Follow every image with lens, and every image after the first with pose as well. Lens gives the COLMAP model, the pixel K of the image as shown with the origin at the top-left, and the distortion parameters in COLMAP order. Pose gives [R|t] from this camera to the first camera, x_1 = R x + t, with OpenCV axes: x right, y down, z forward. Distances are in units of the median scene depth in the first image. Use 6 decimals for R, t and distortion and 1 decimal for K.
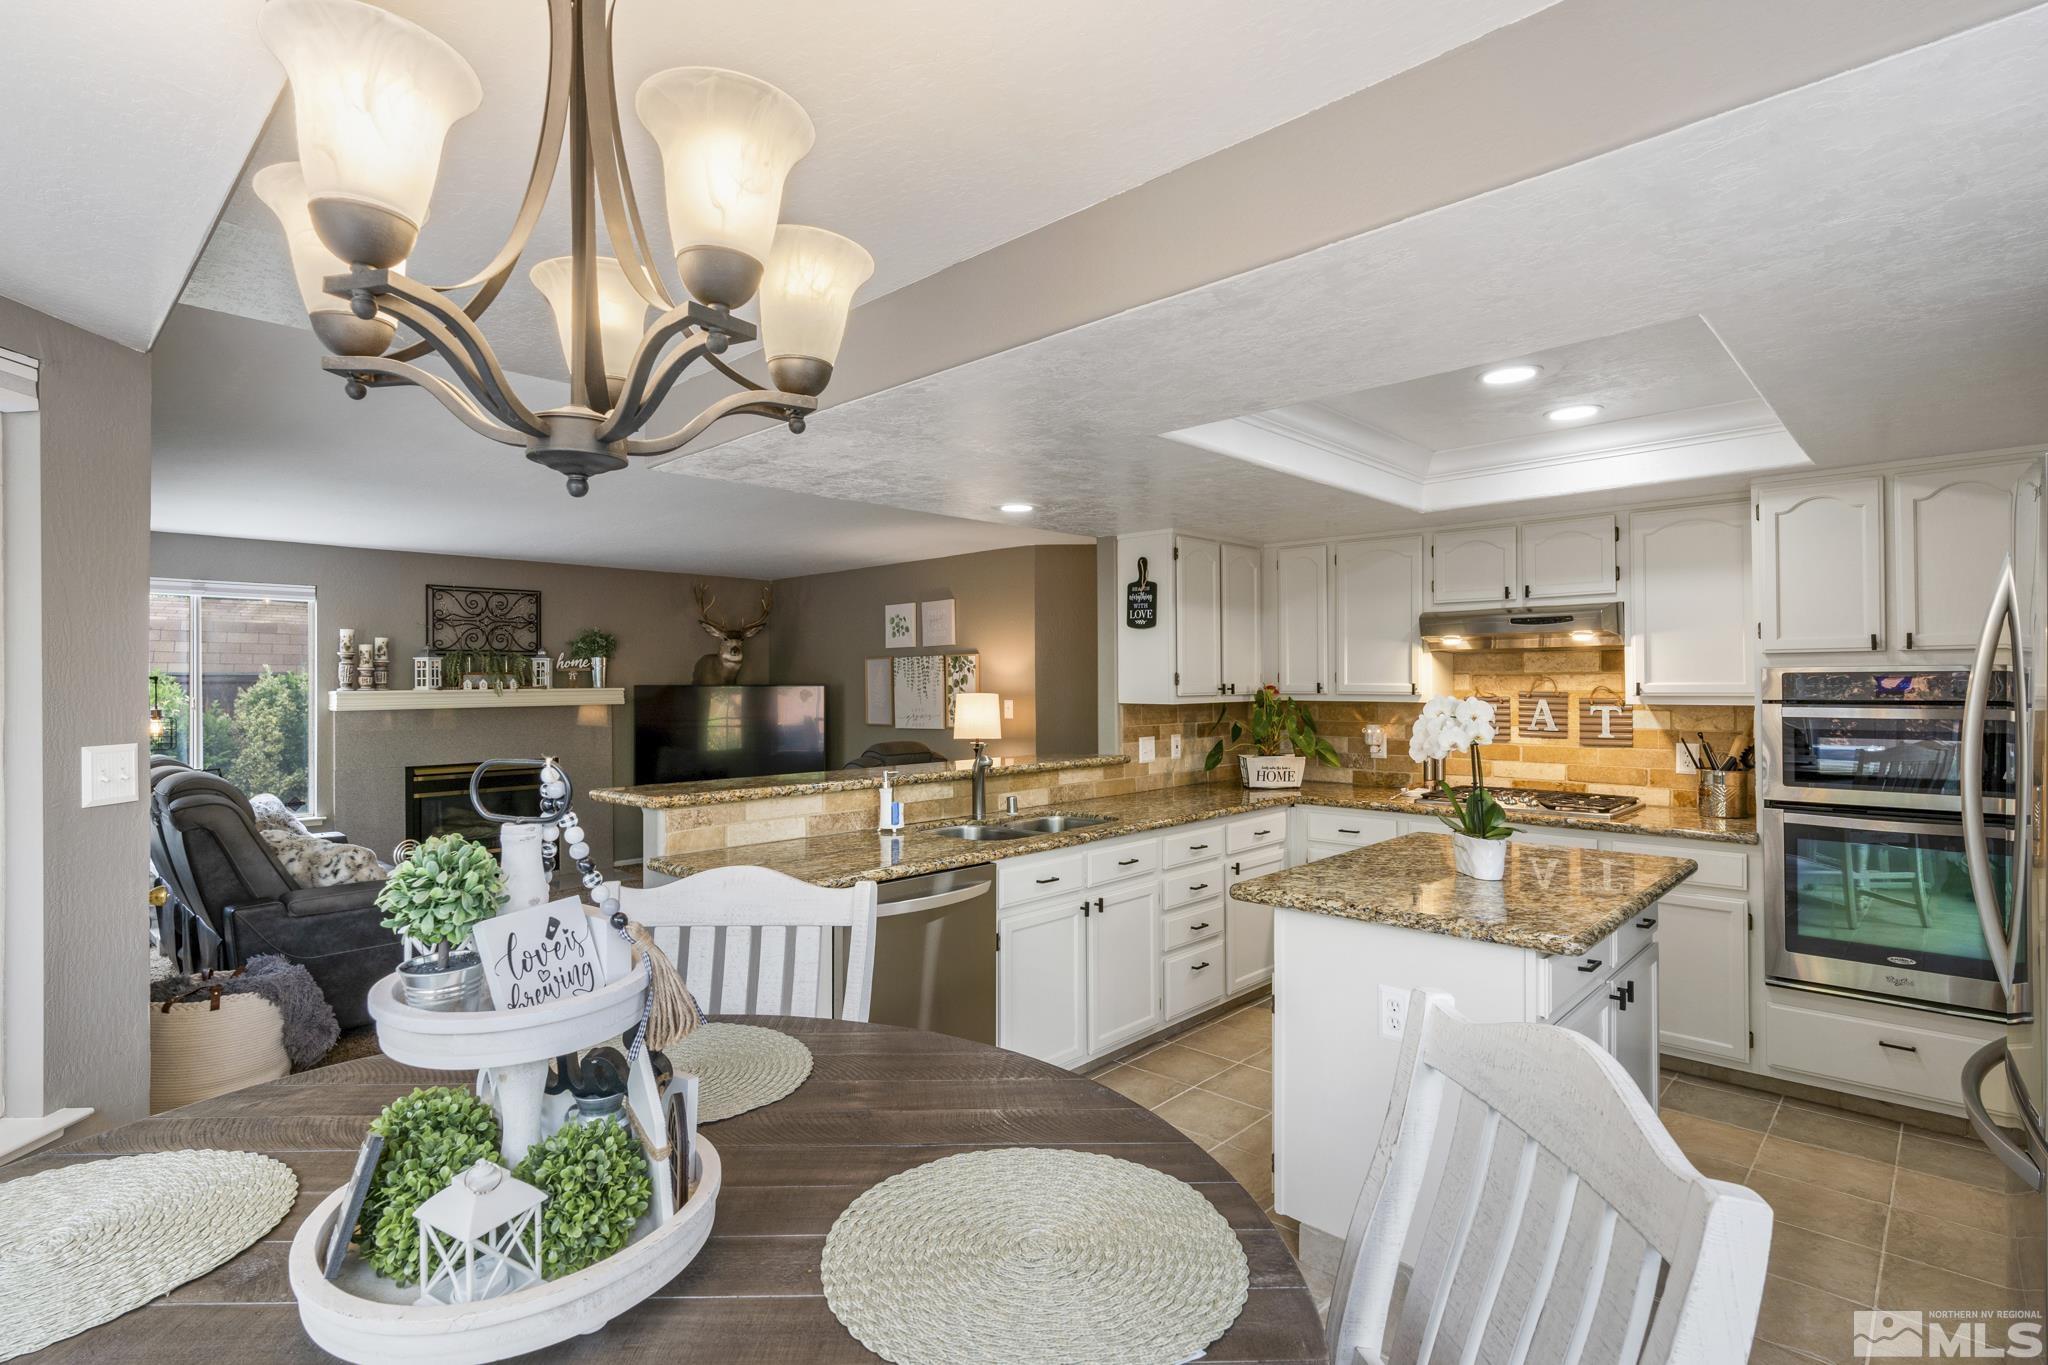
lens RADIAL K [[995.5, 0, 1018.8], [0, 995.5, 675.7], [0, 0, 1]] dist [-0.004124, 0.002249]
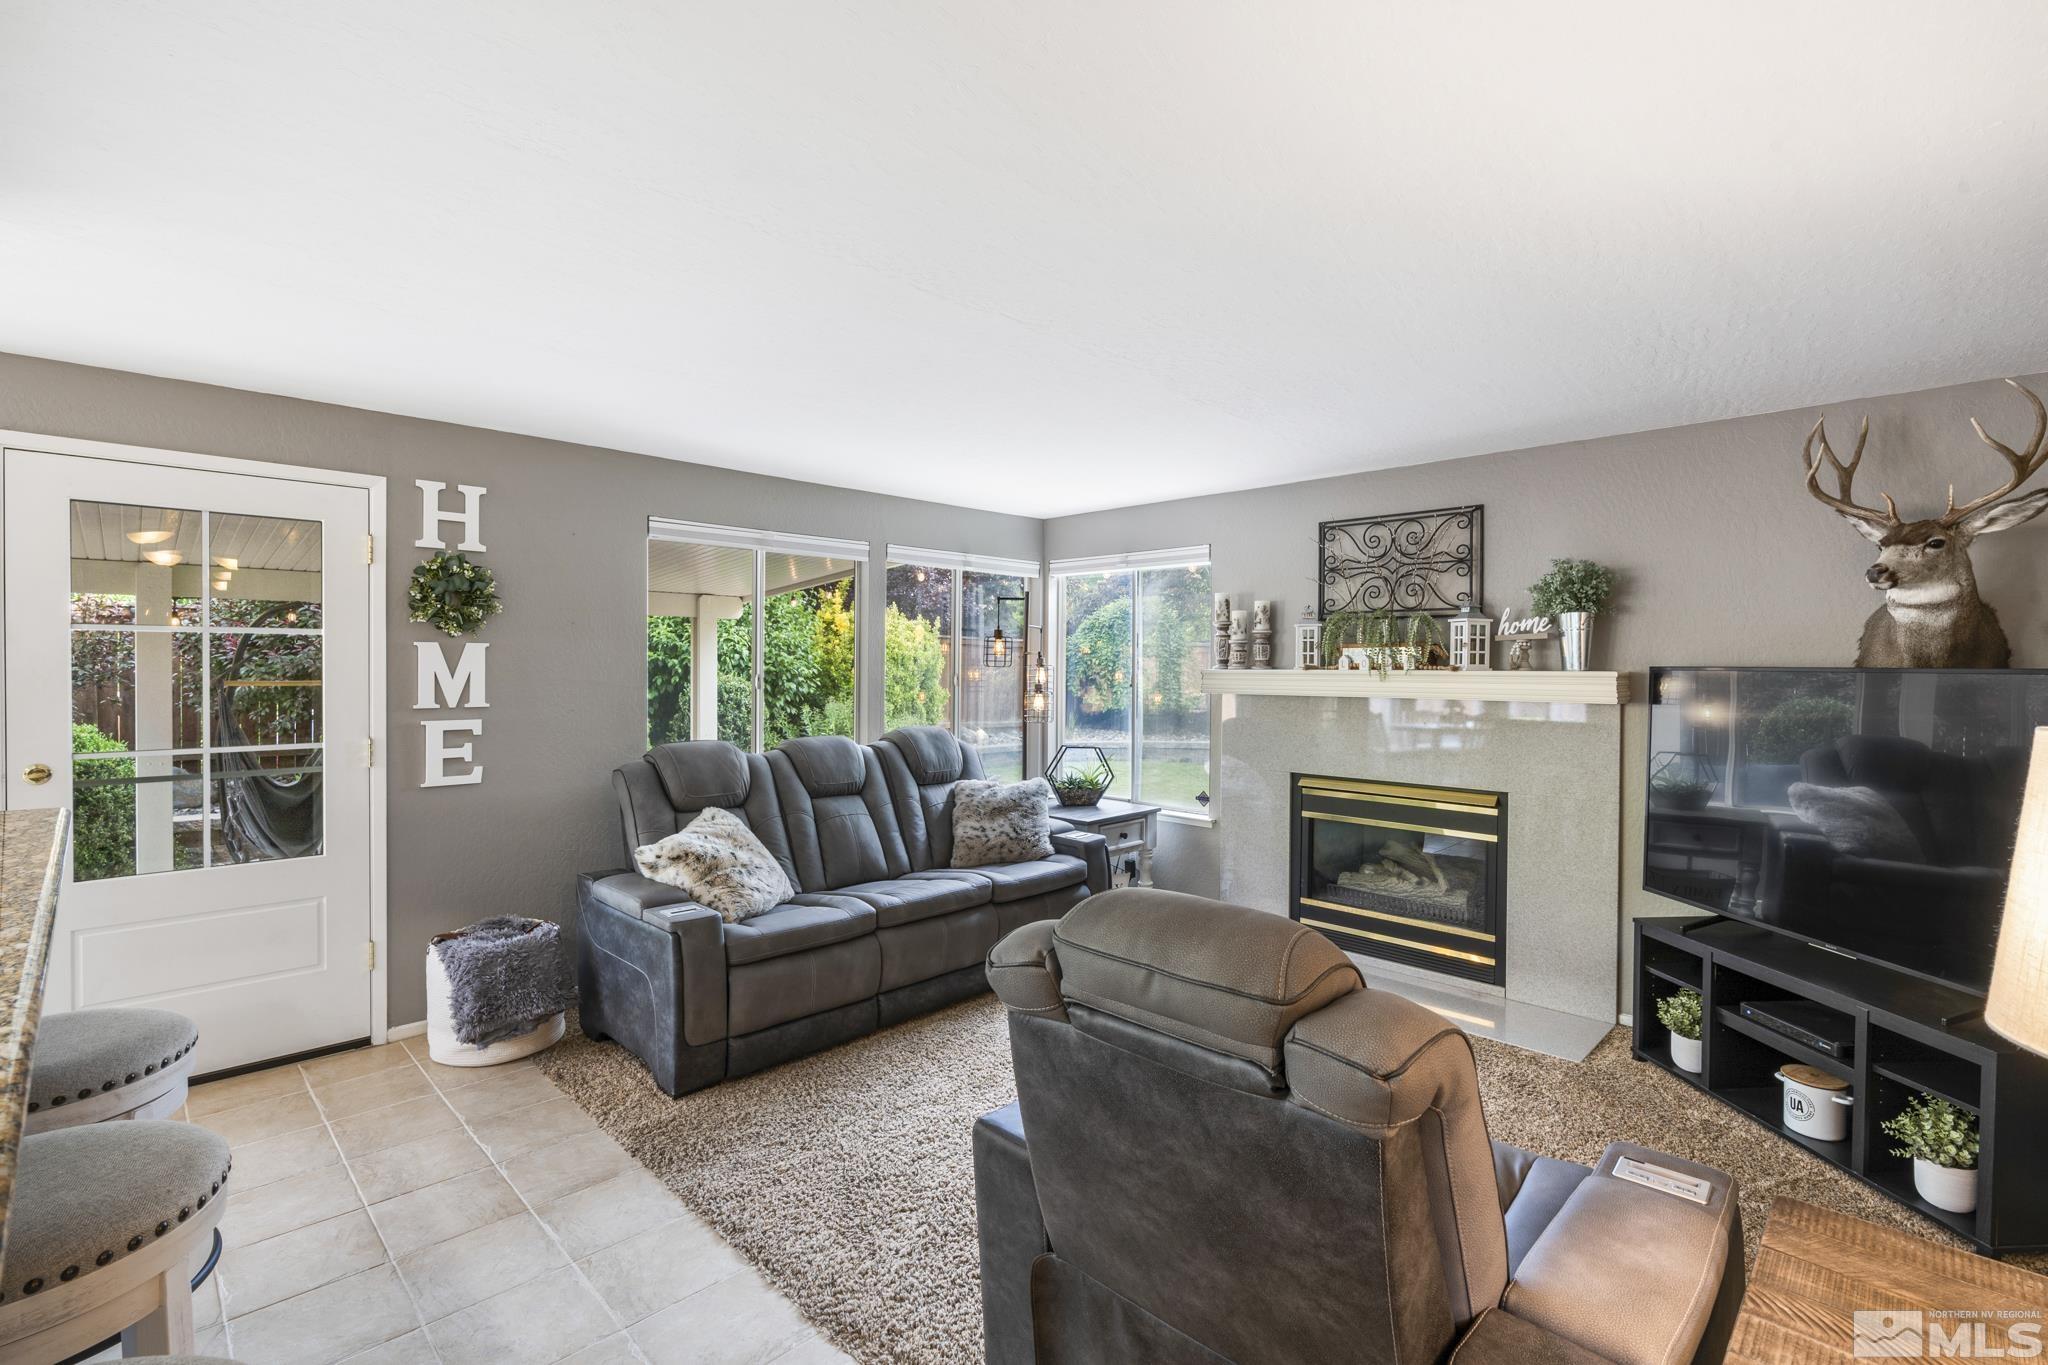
lens RADIAL K [[934.1, 0, 1031.1], [0, 934.1, 673.2], [0, 0, 1]] dist [-0.009980, 0.002398]
pose [[-0.029270, 0.013089, -0.999486, 0.084665], [-0.000918, 0.999913, 0.013122, 0.008221], [0.999571, 0.001302, -0.029255, 0.808207]]
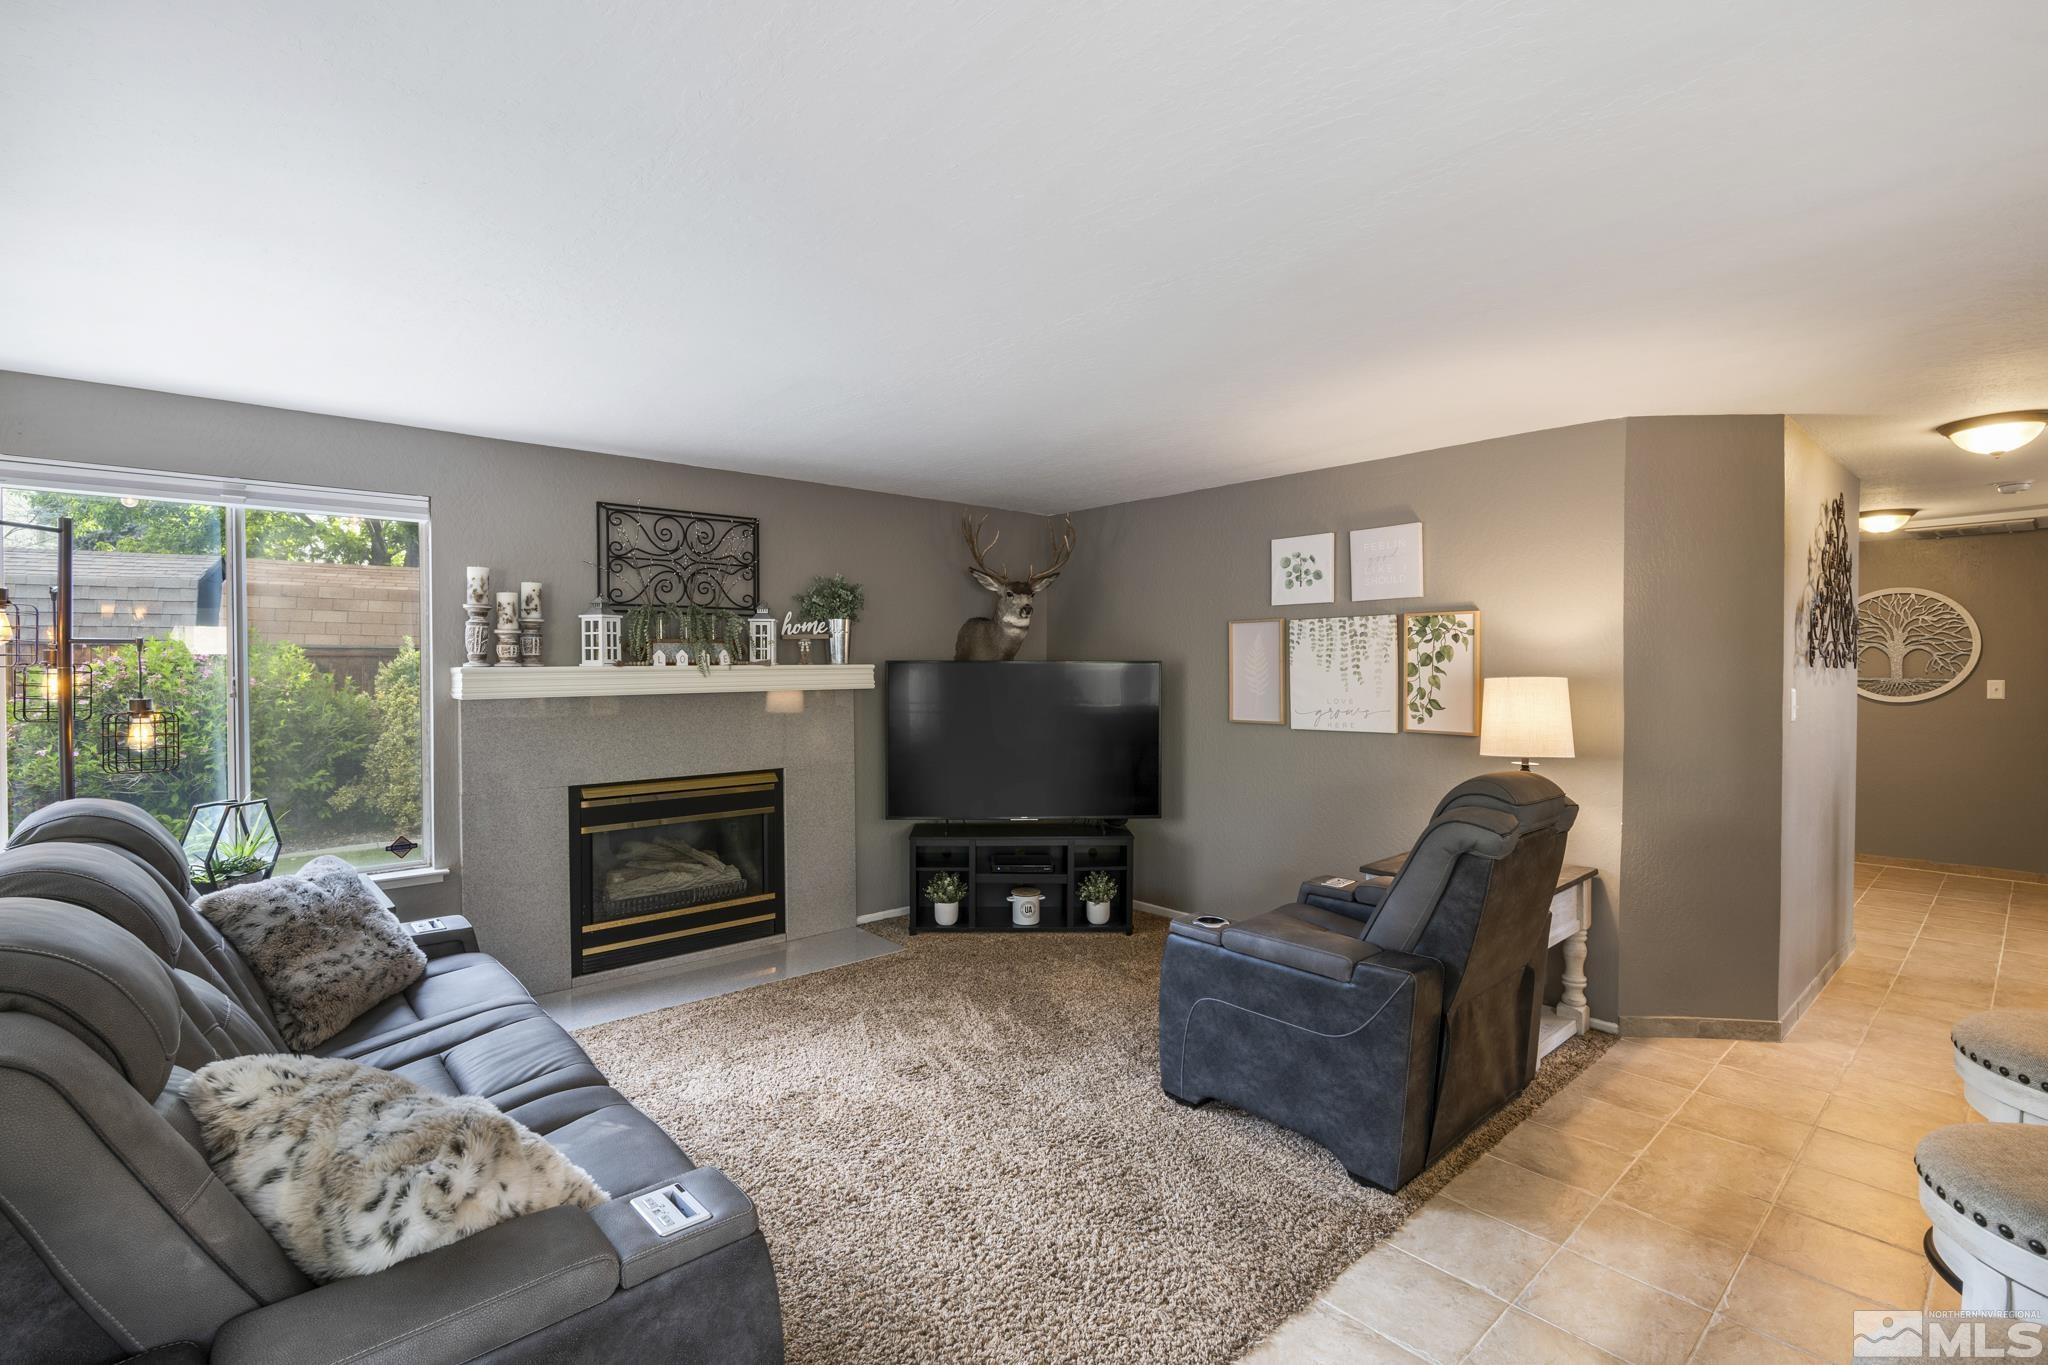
lens RADIAL K [[934.1, 0, 1034.1], [0, 934.1, 671.6], [0, 0, 1]] dist [-0.009980, 0.002398]
pose [[0.996965, 0.005492, -0.077651, -0.266751], [-0.004134, 0.999836, 0.017632, 0.006061], [0.077735, -0.017258, 0.996825, 0.418977]]
